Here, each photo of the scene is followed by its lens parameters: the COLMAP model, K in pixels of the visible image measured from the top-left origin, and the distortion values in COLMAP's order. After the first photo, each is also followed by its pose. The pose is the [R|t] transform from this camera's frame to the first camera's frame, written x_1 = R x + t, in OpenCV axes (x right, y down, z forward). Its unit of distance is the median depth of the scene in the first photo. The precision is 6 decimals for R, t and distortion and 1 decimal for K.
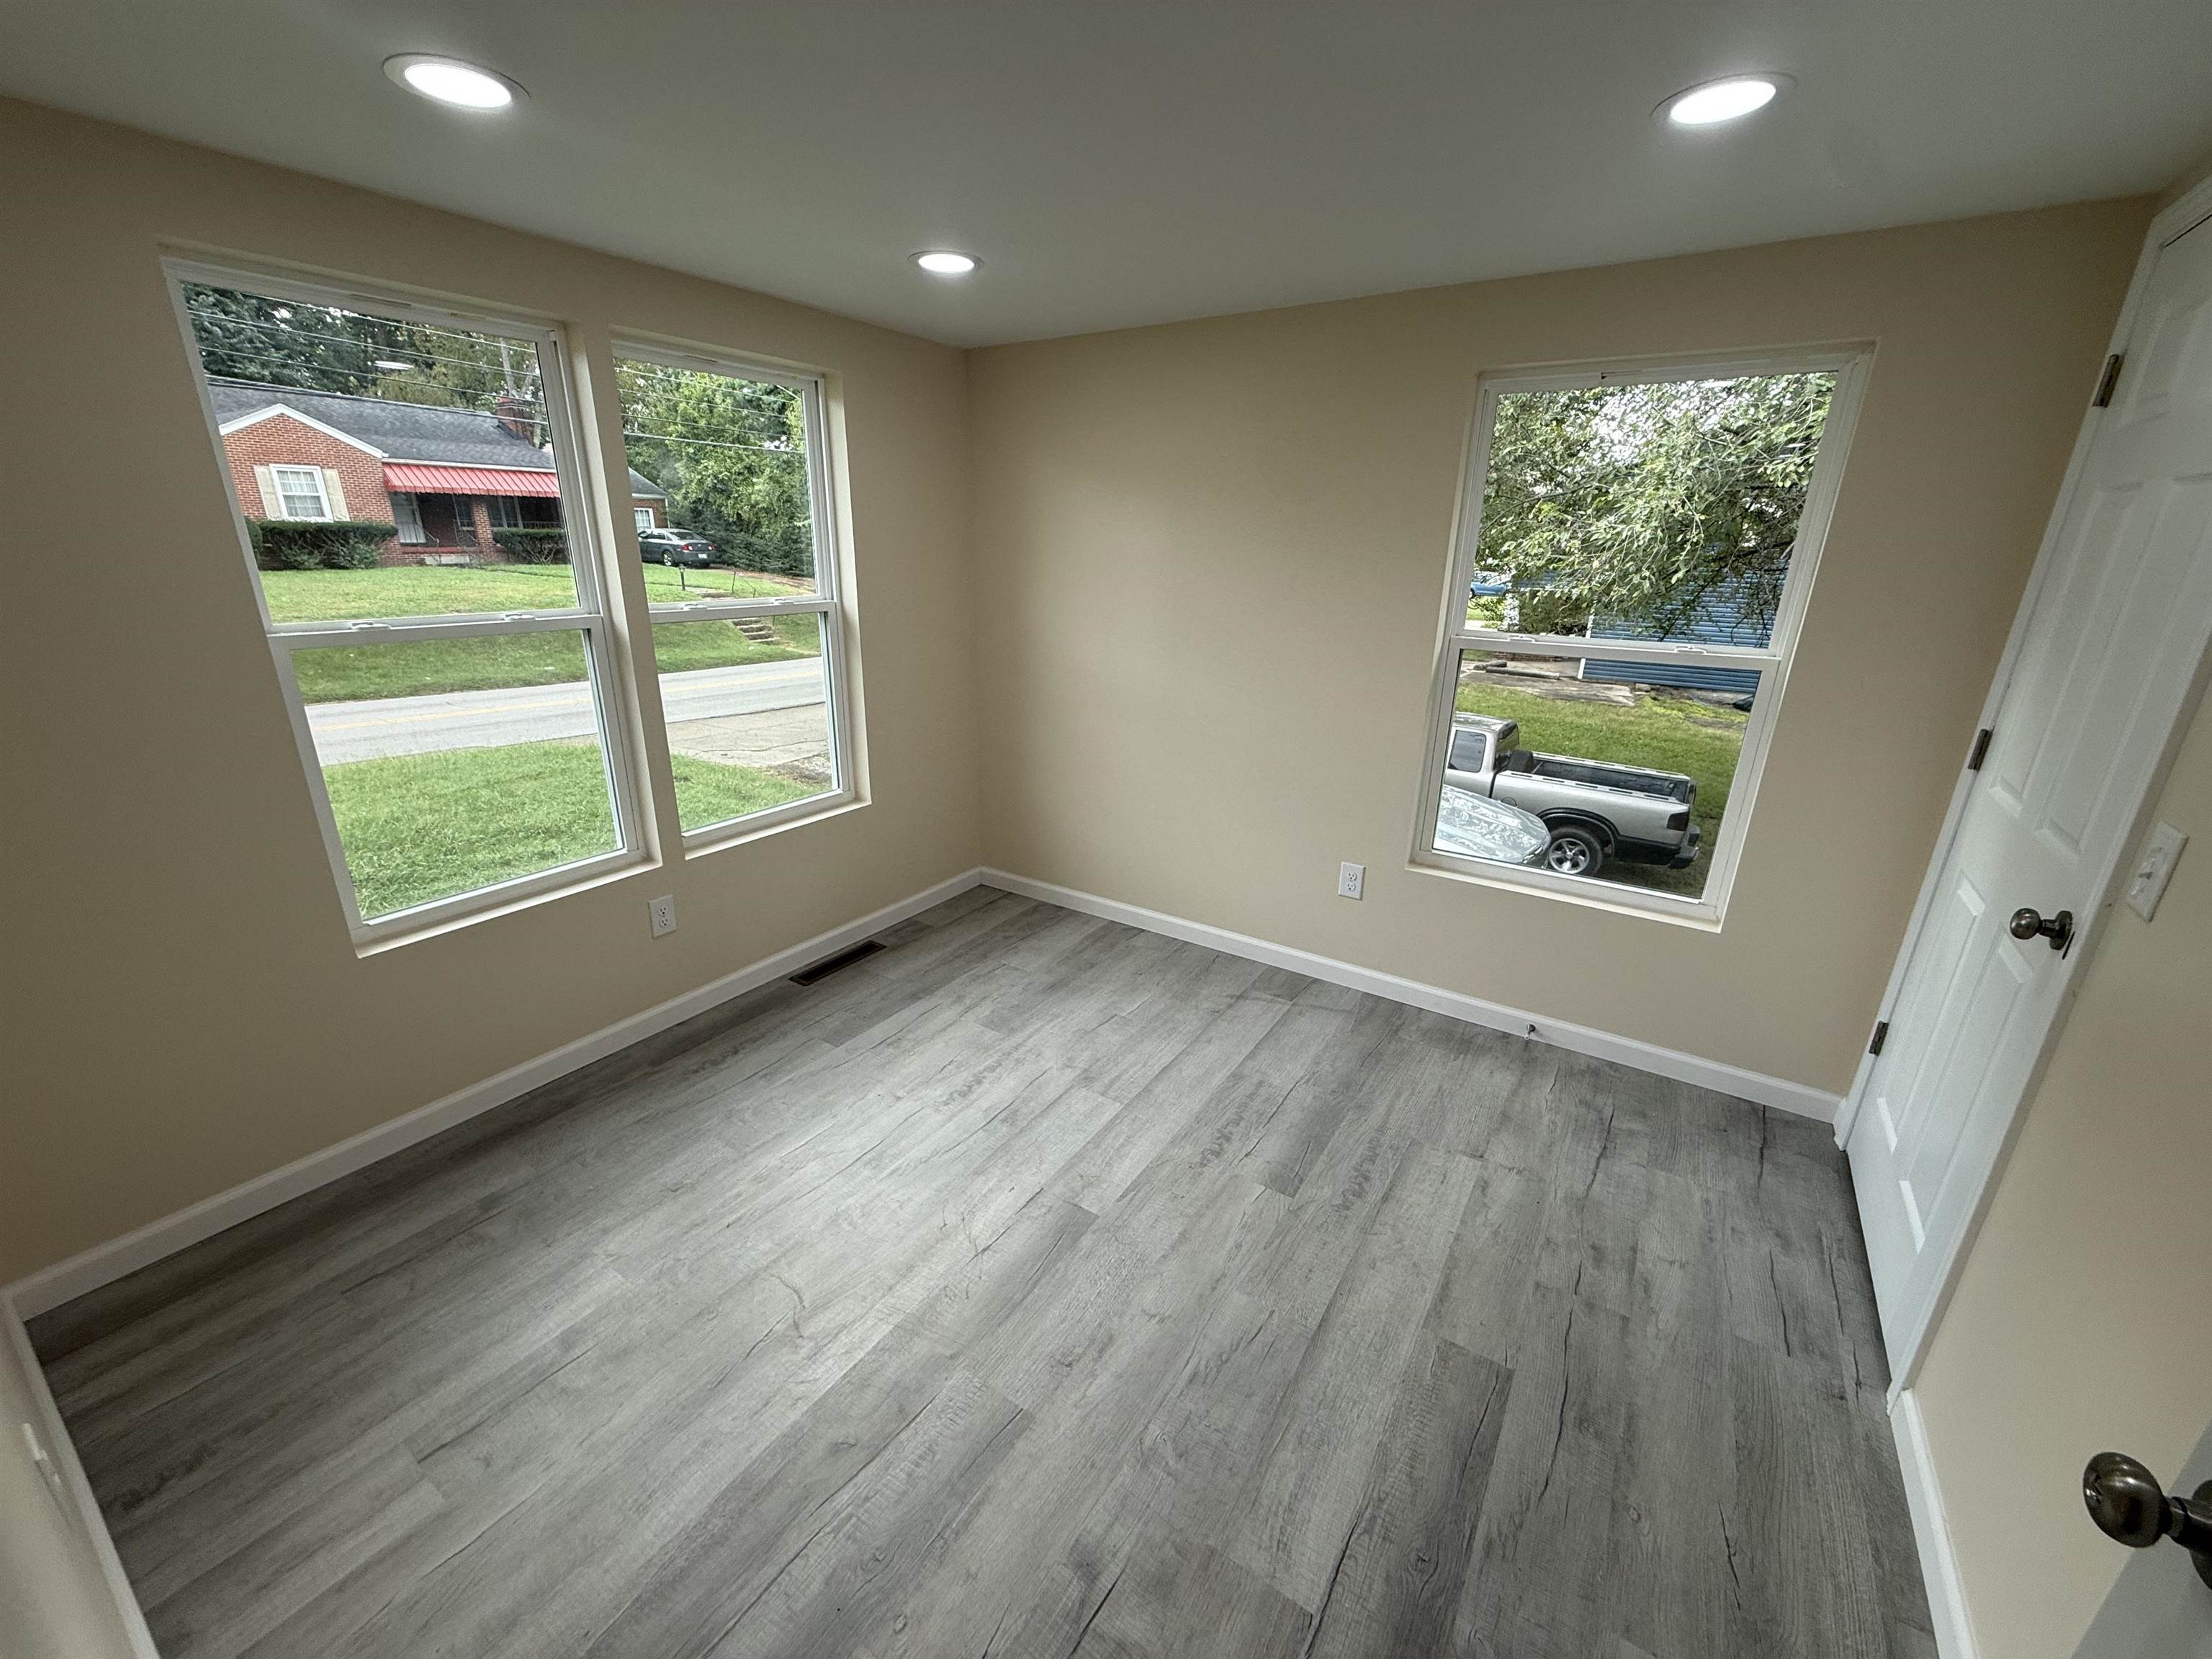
lens RADIAL K [[879.1, 0, 1096.3], [0, 879.1, 828.9], [0, 0, 1]] dist [-0.003959, -0.000371]
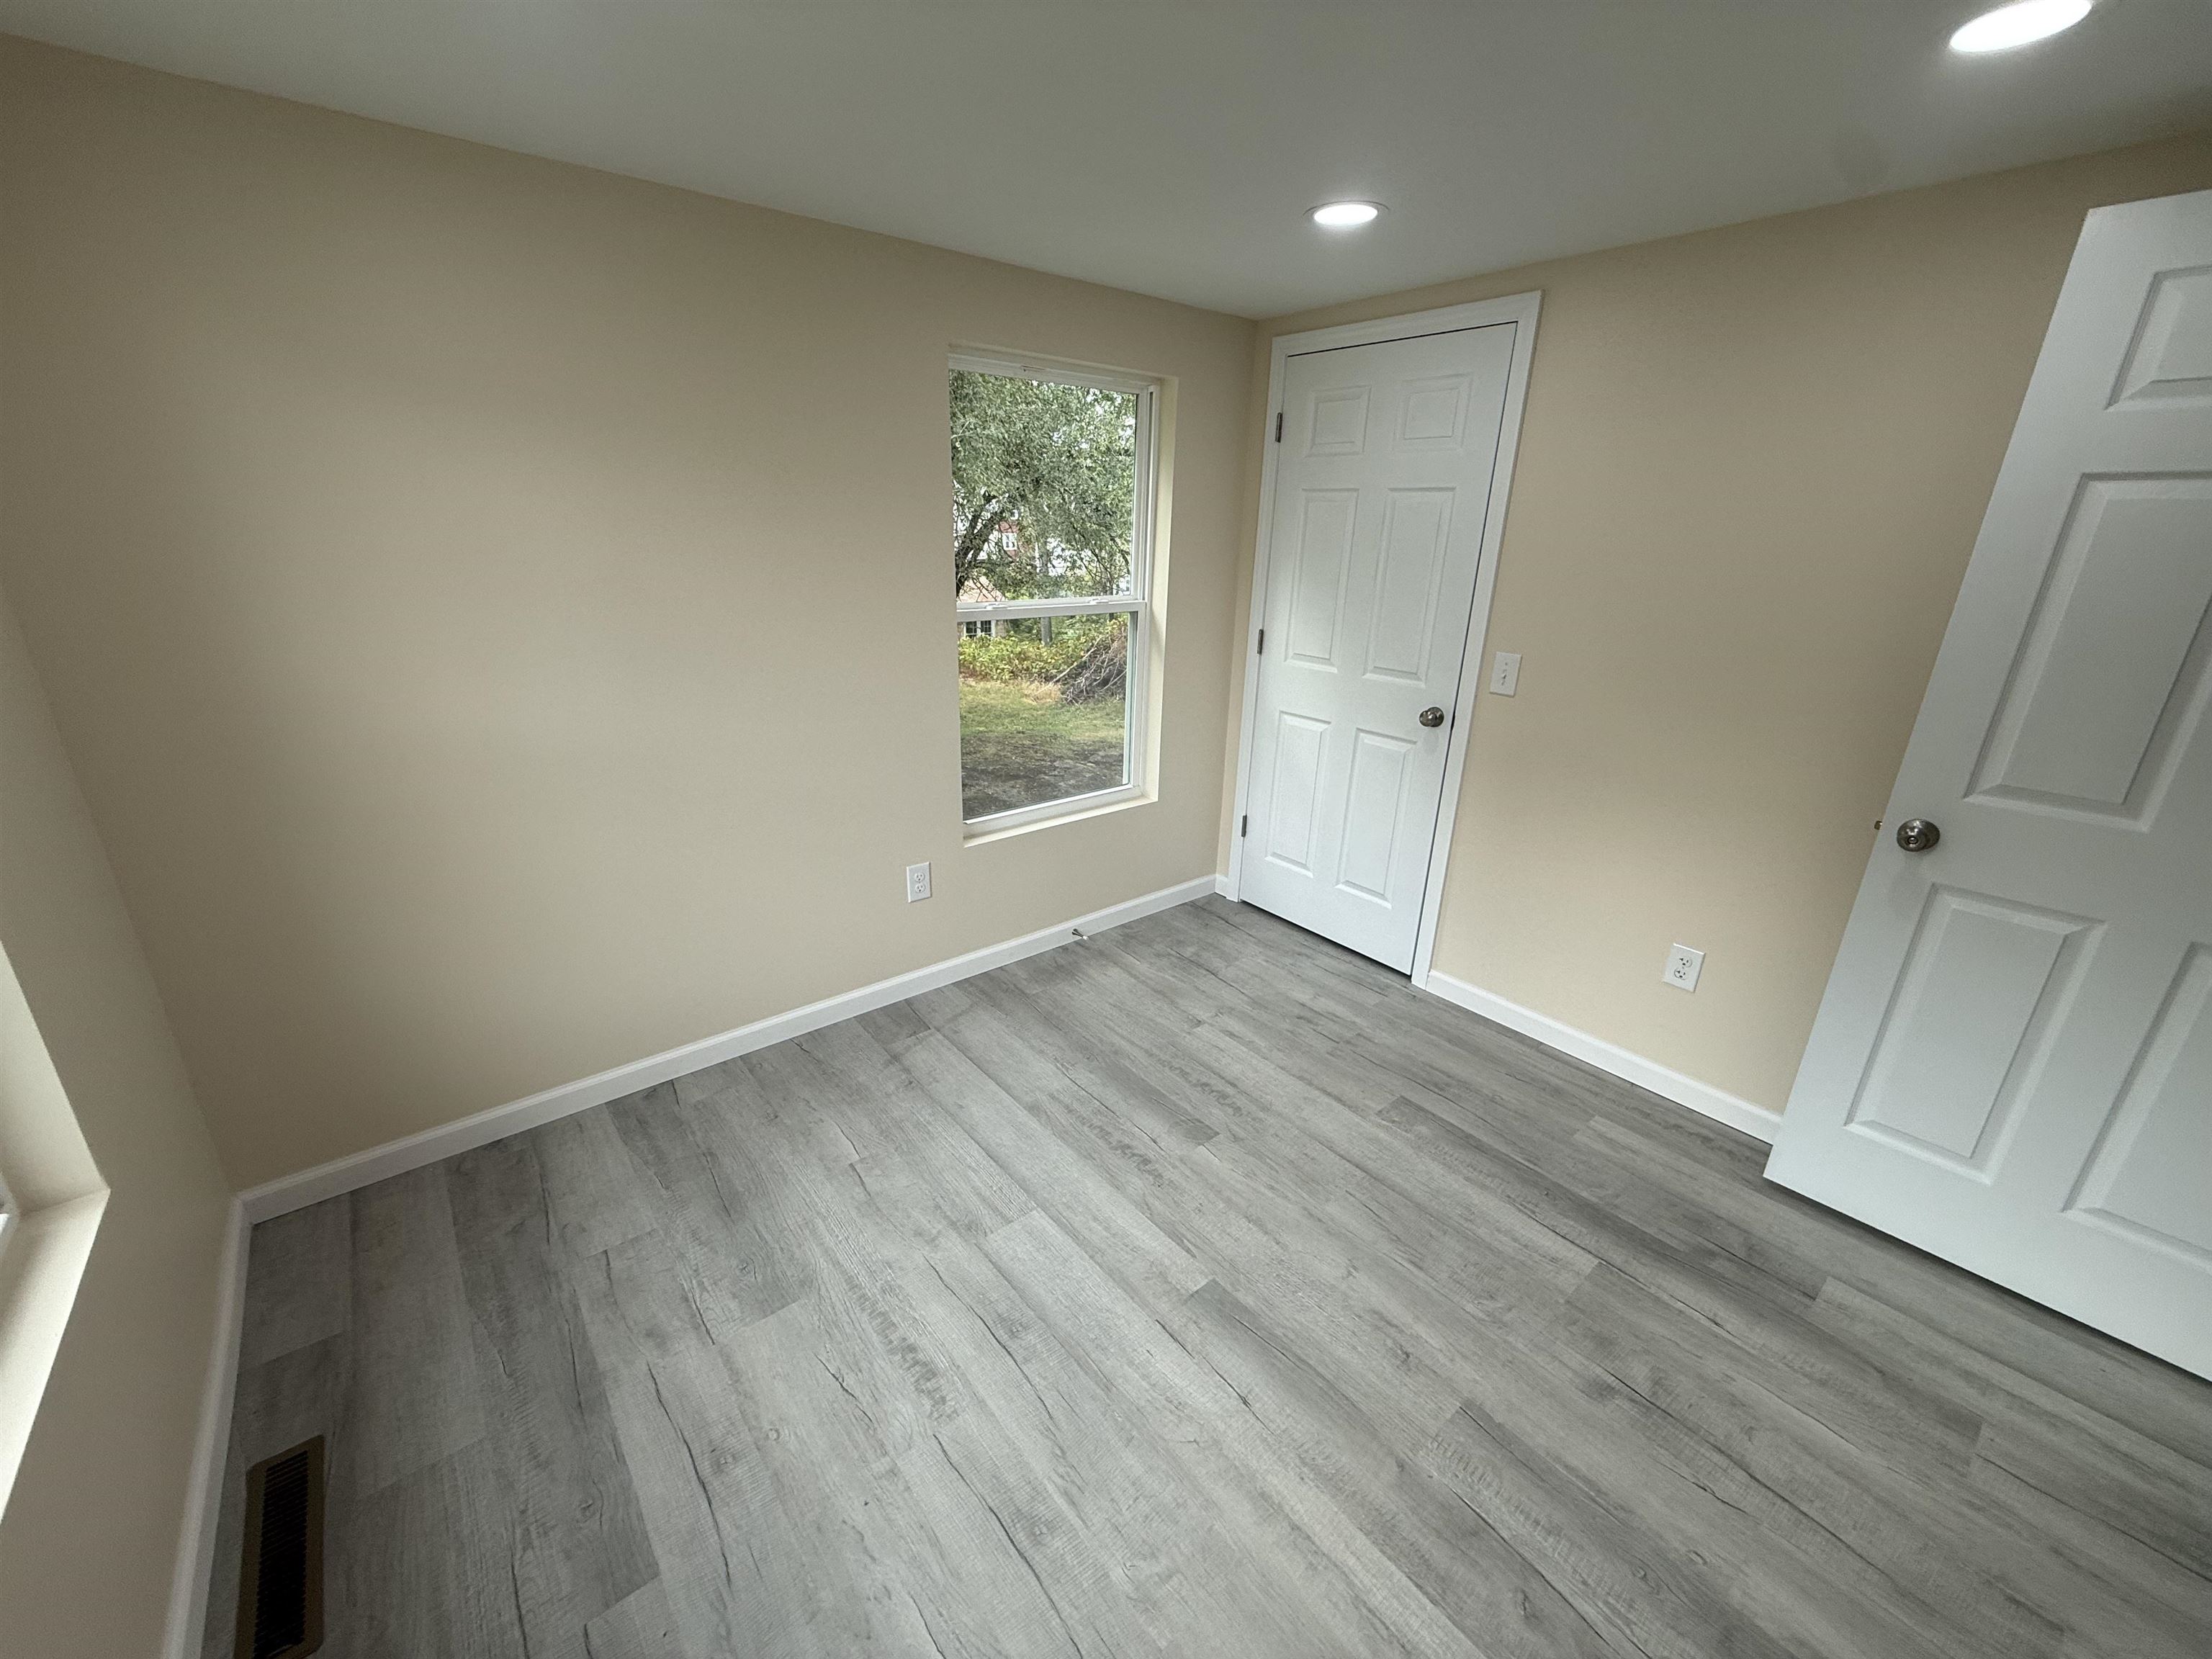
lens RADIAL K [[879.1, 0, 1095.1], [0, 879.1, 826.8], [0, 0, 1]] dist [-0.003959, -0.000371]
pose [[0.296090, -0.322168, 0.899188, -0.609564], [0.286351, 0.928039, 0.238214, -0.211259], [-0.911226, 0.186951, 0.367037, 0.607270]]
